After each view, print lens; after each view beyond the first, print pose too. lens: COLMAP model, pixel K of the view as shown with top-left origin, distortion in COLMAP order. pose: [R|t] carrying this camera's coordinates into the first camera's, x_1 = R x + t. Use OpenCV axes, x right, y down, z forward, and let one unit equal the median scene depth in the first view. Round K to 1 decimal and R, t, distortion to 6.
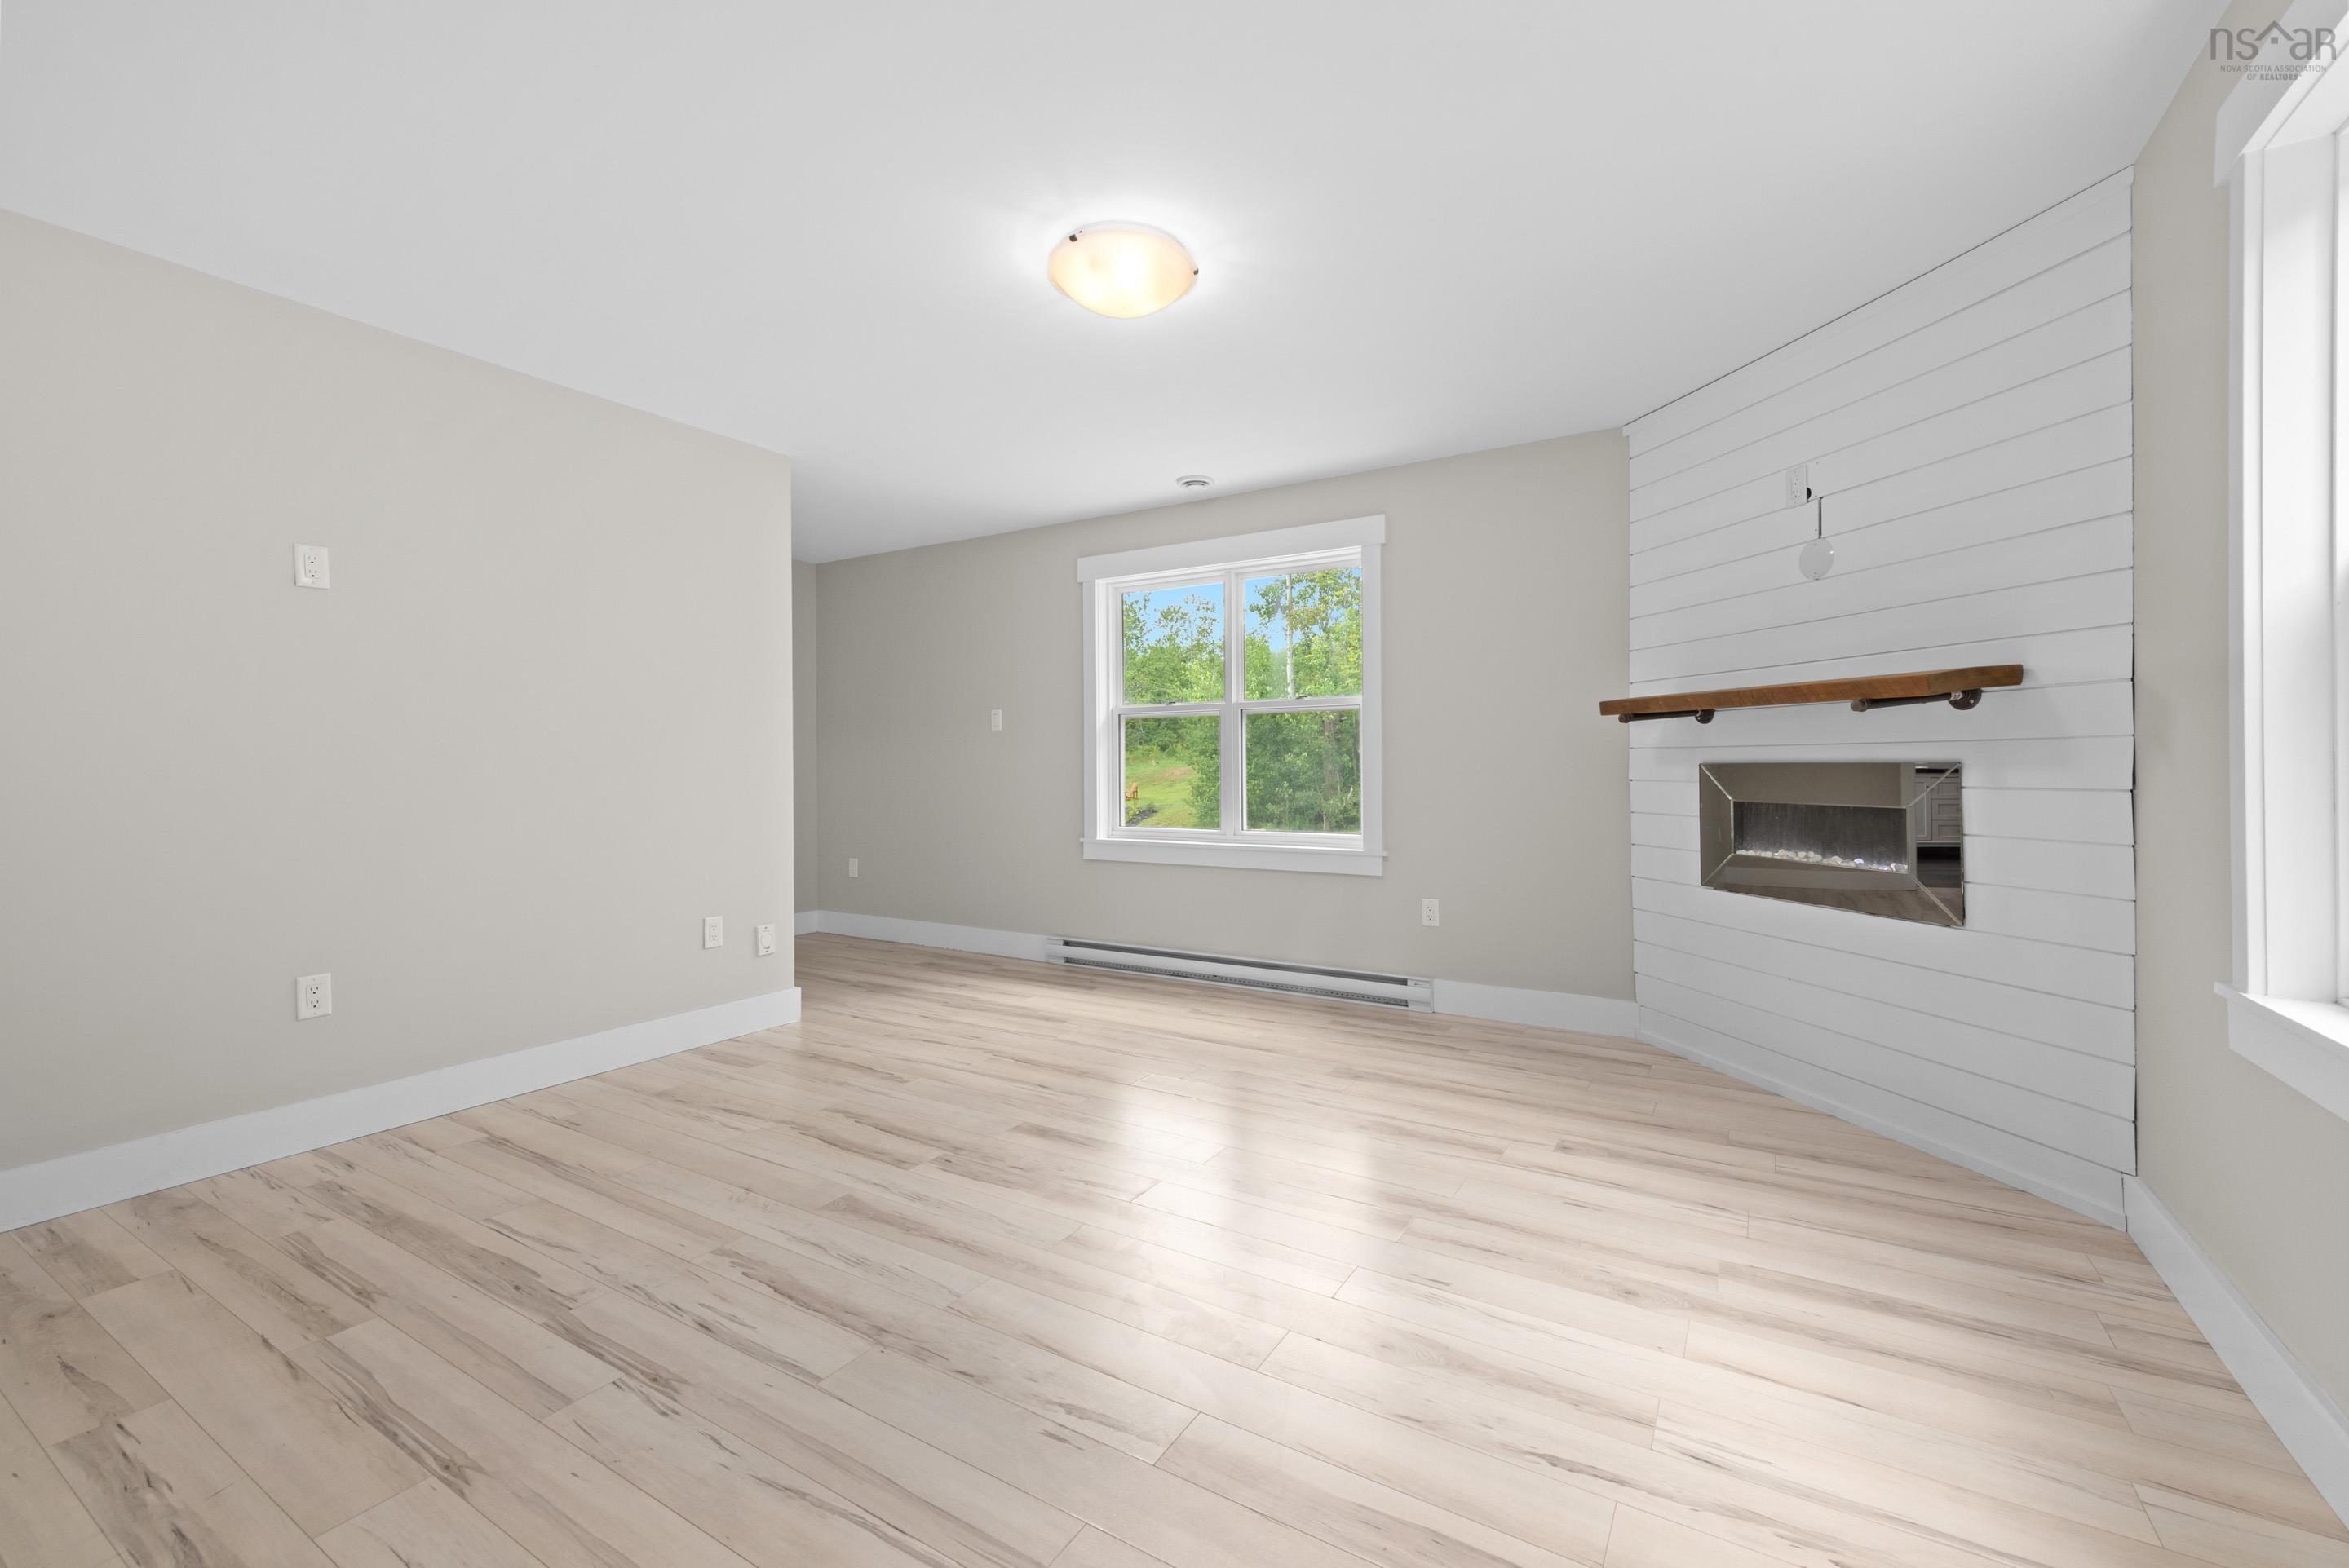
lens RADIAL K [[985.0, 0, 1184.1], [0, 985.0, 768.1], [0, 0, 1]] dist [0.002182, 0.000113]
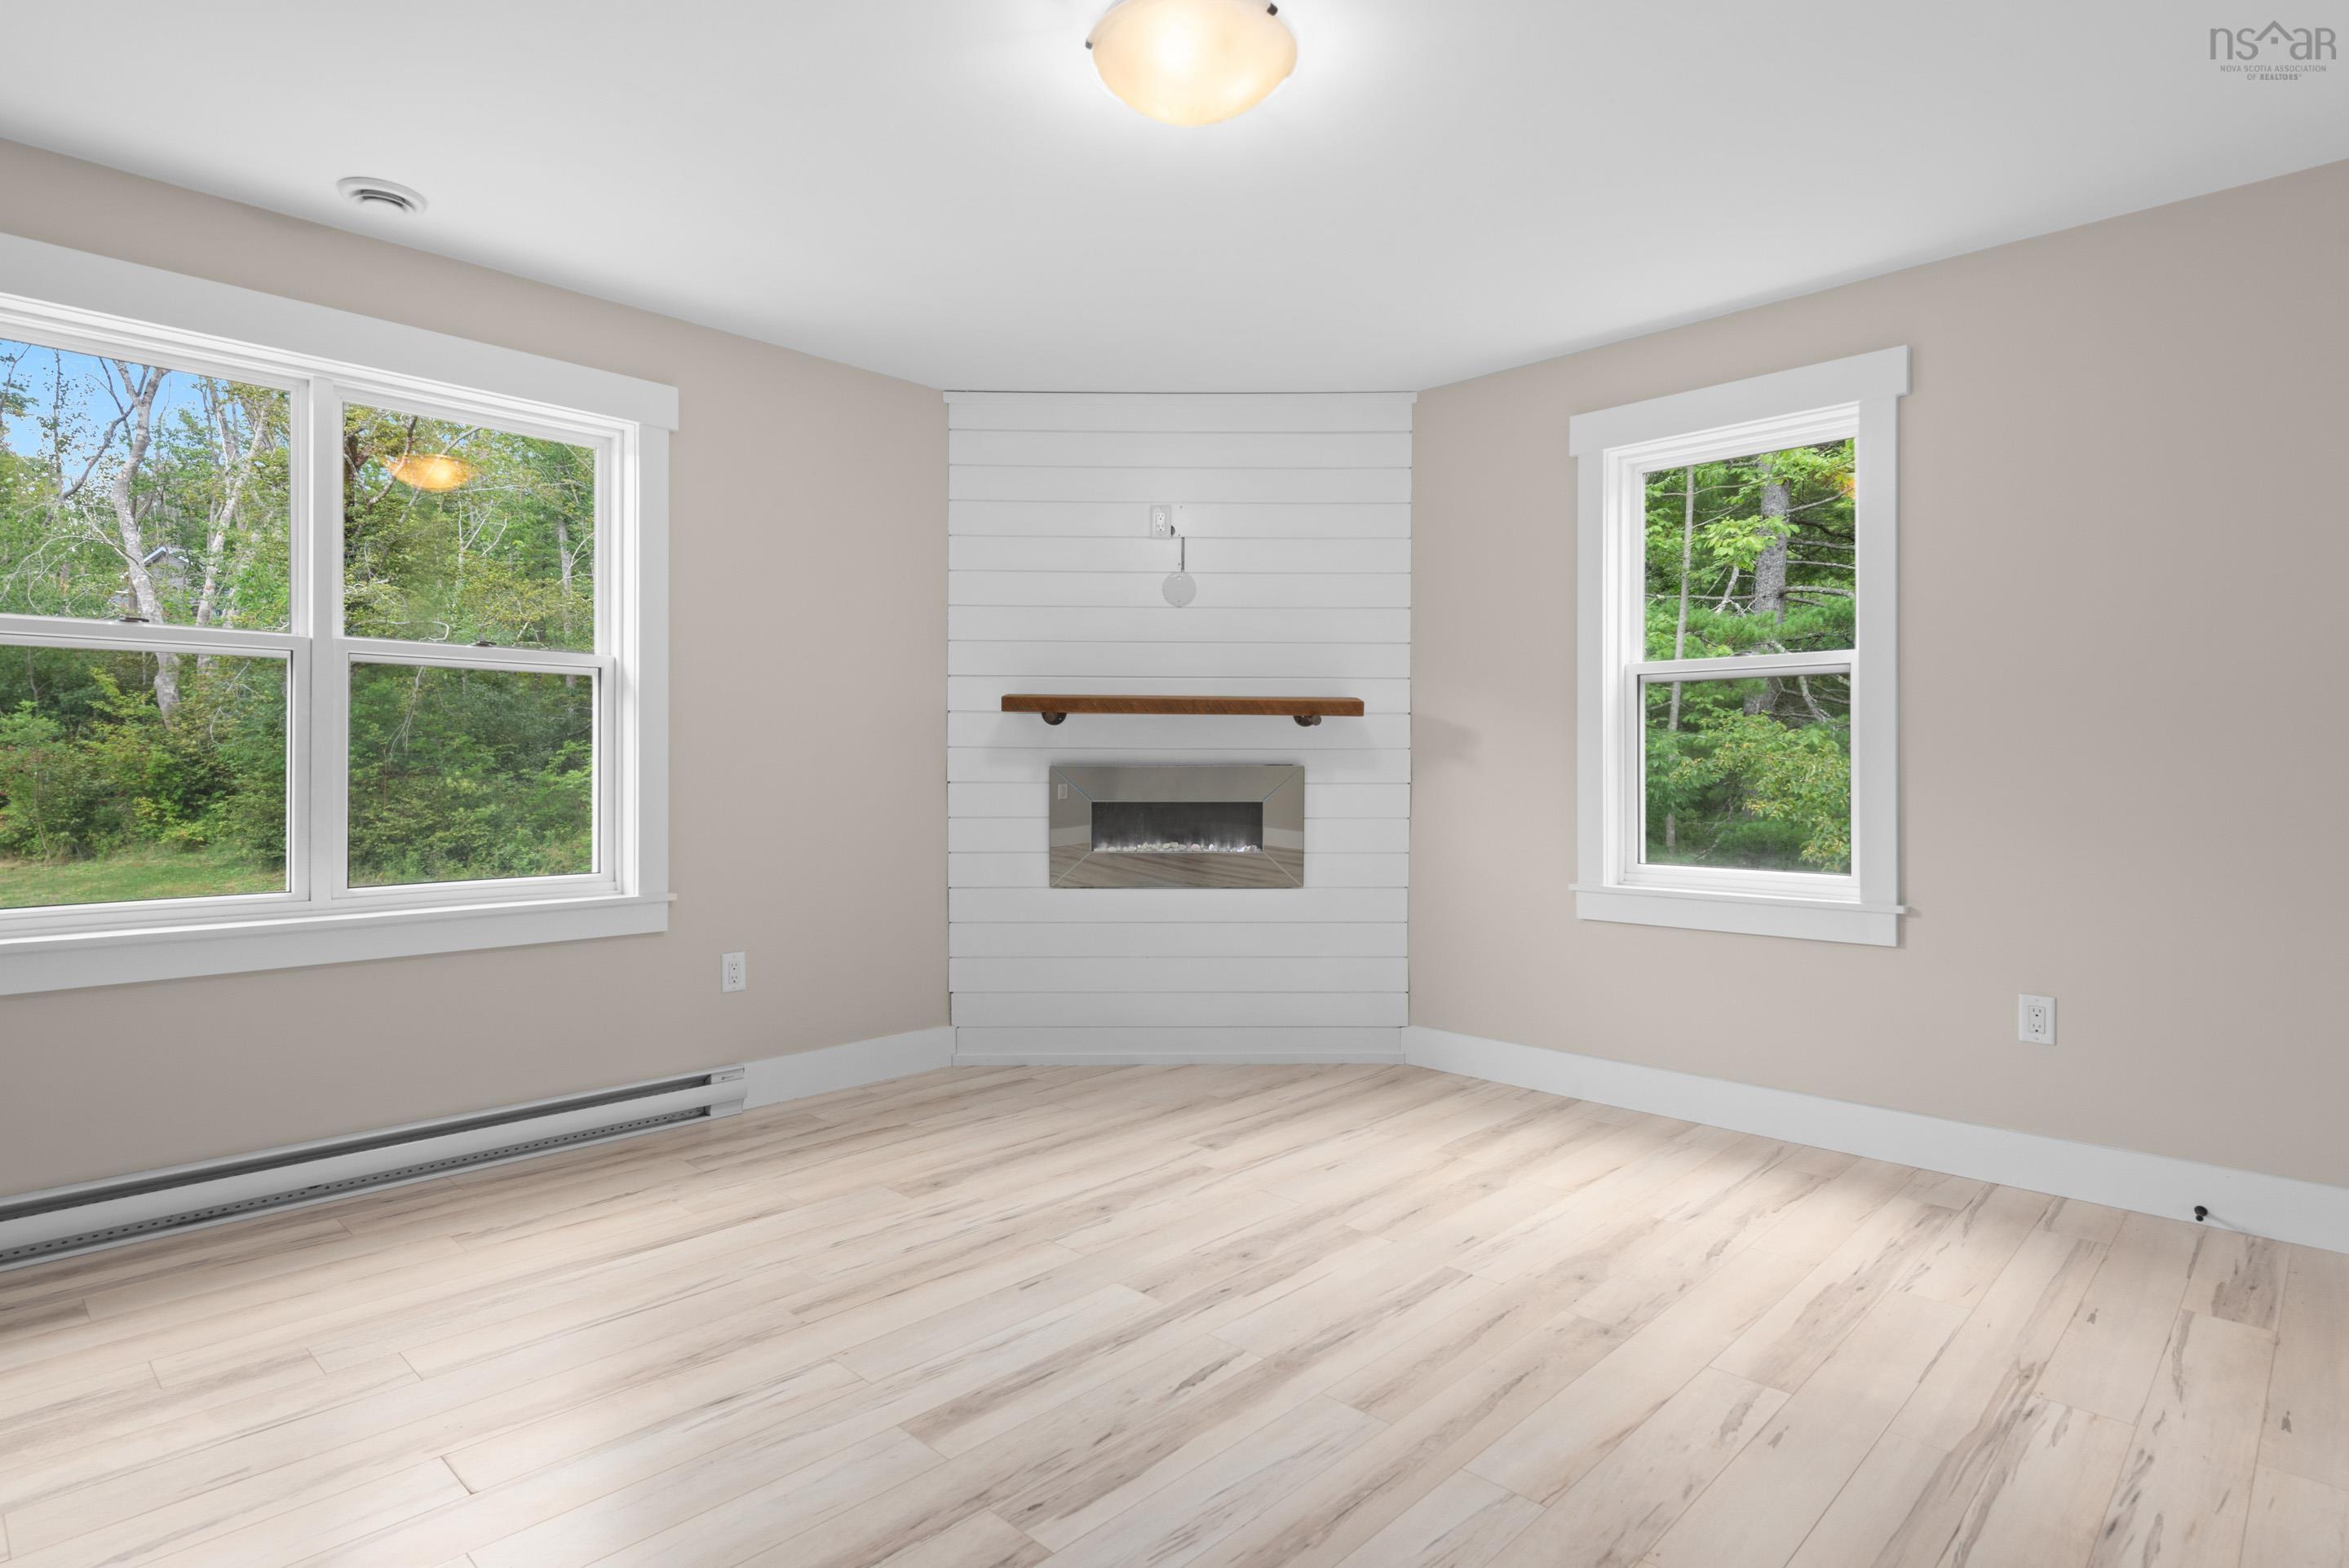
lens RADIAL K [[1231.5, 0, 1198.2], [0, 1231.5, 755.7], [0, 0, 1]] dist [0.025127, -0.000464]
pose [[0.204325, 0.012336, 0.978825, -0.829900], [-0.000215, 0.999921, -0.012557, 0.002783], [-0.978903, 0.002355, 0.204311, 0.731202]]
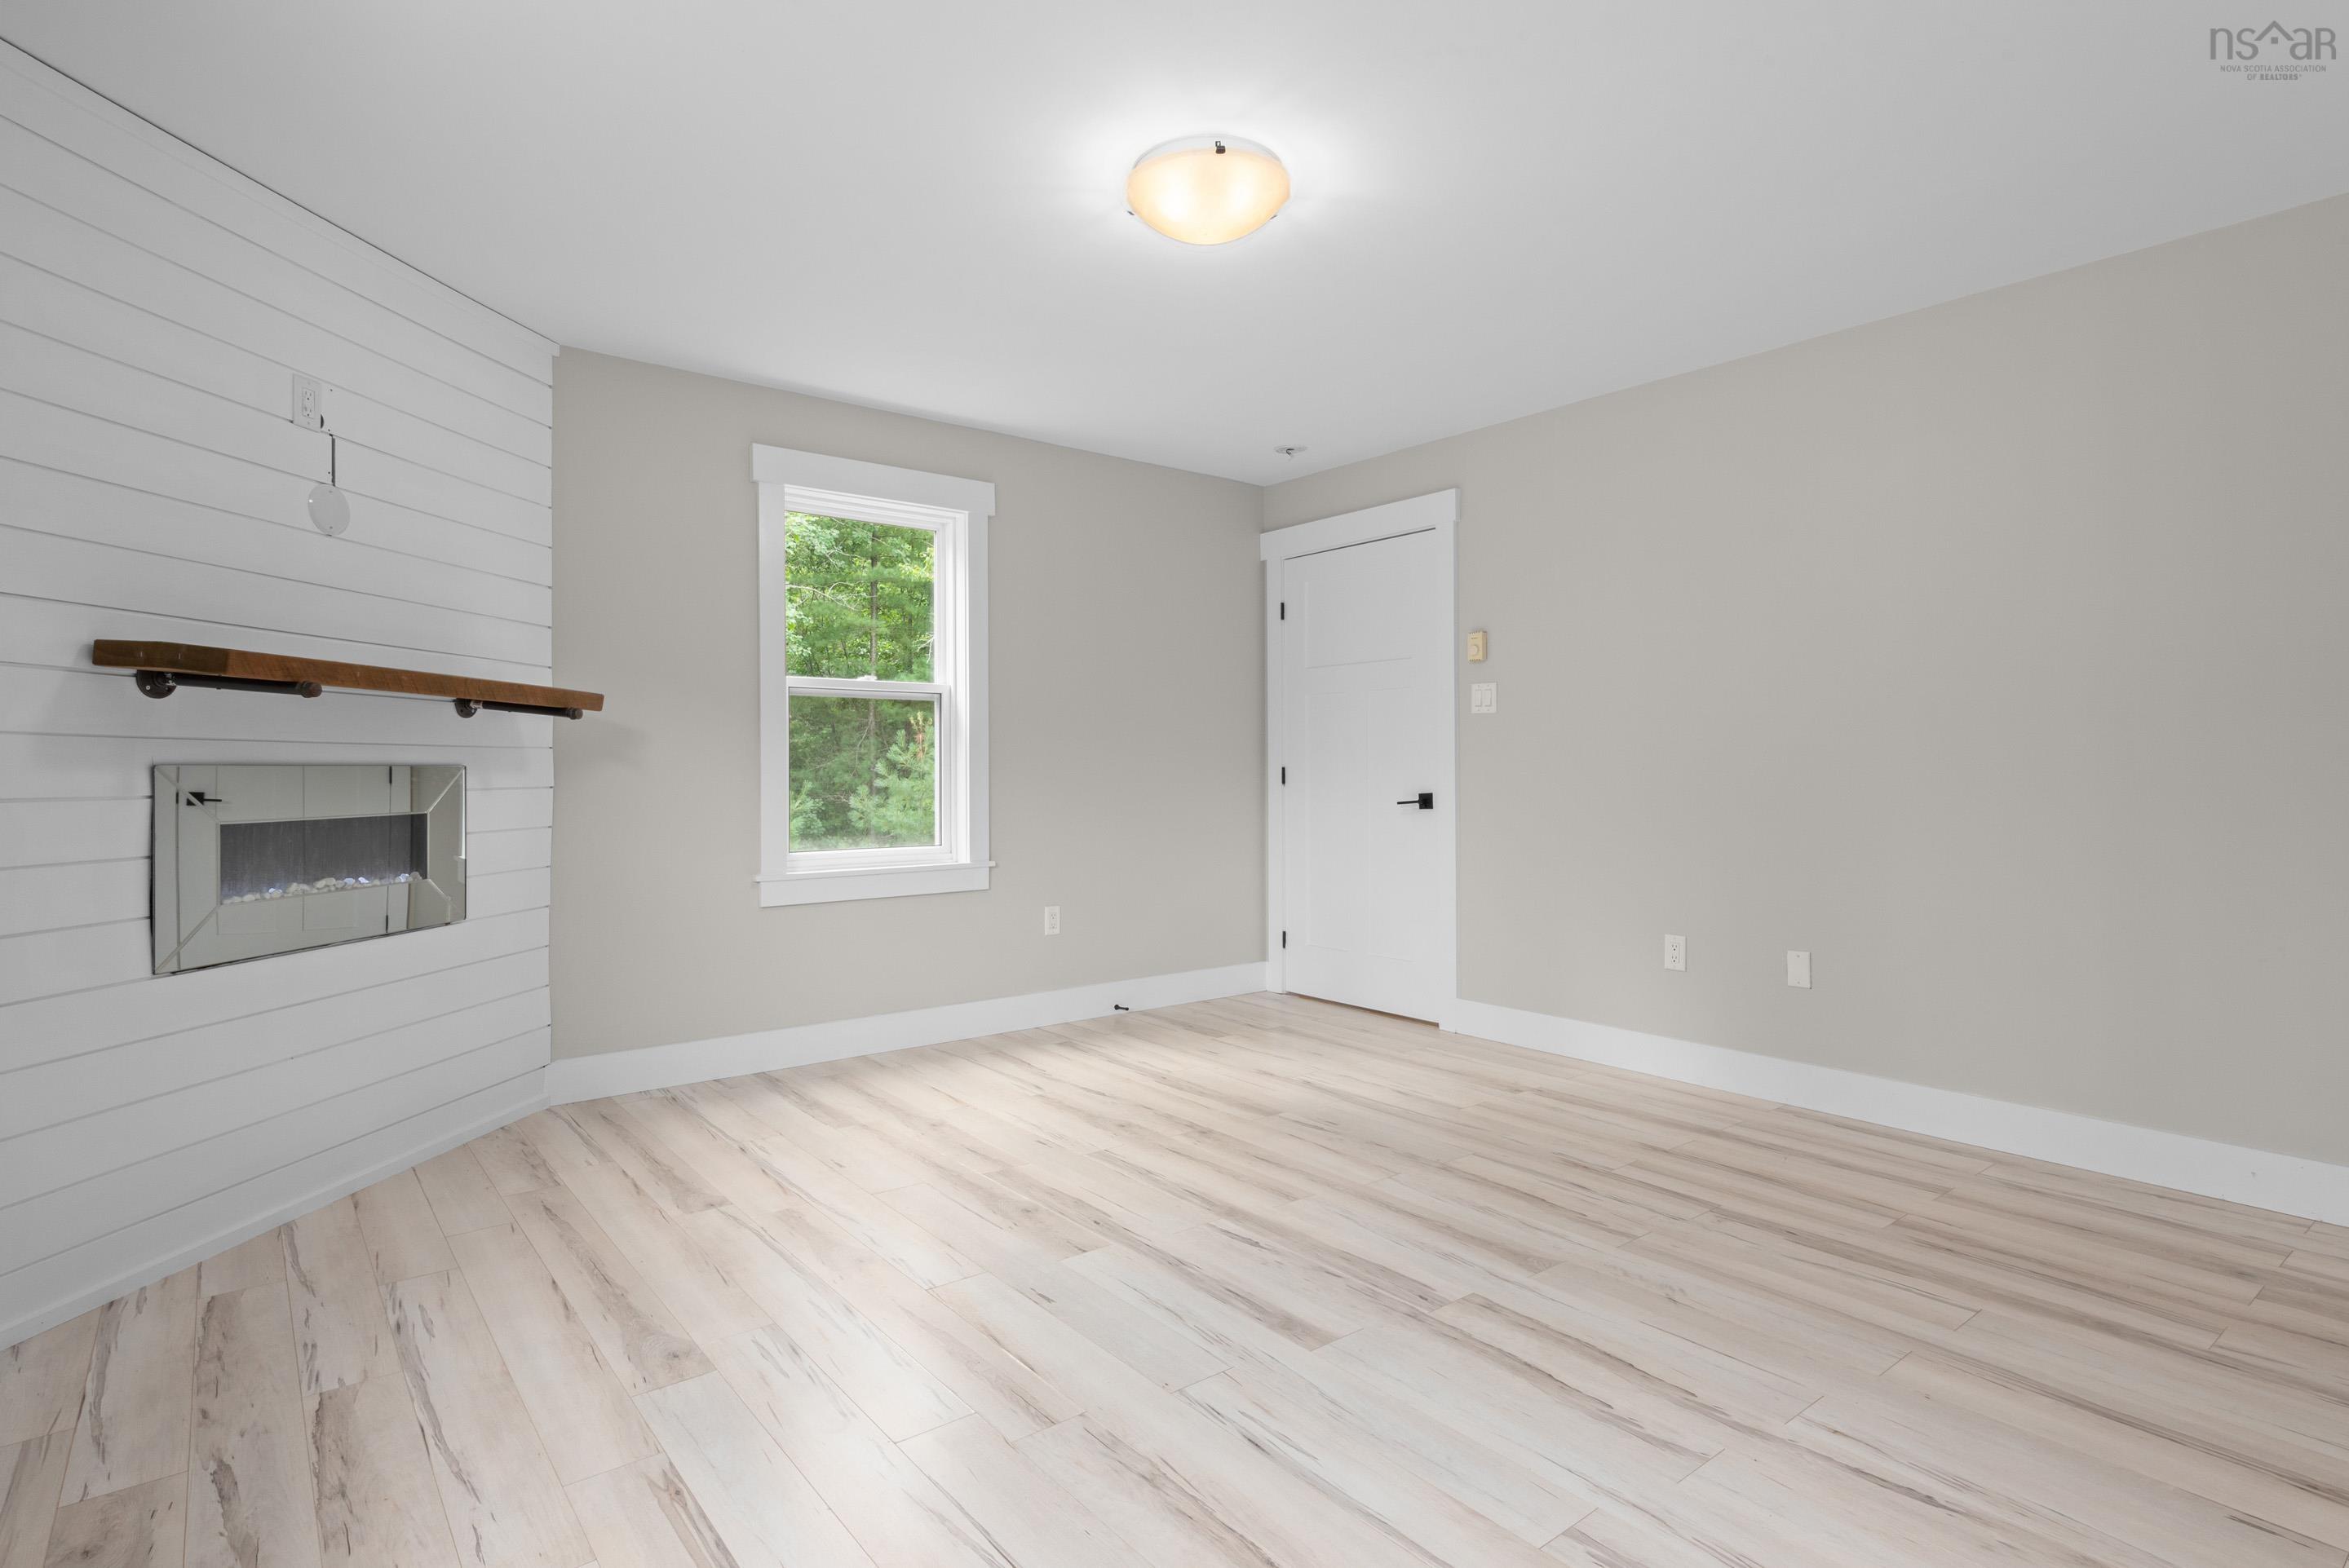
lens RADIAL K [[1165.7, 0, 1179.6], [0, 1165.7, 770.6], [0, 0, 1]] dist [0.015885, -0.001309]
pose [[-0.938546, 0.004890, 0.345119, -0.351223], [0.006279, 0.999976, 0.002907, 0.000035], [-0.345096, 0.004895, -0.938555, 1.774183]]
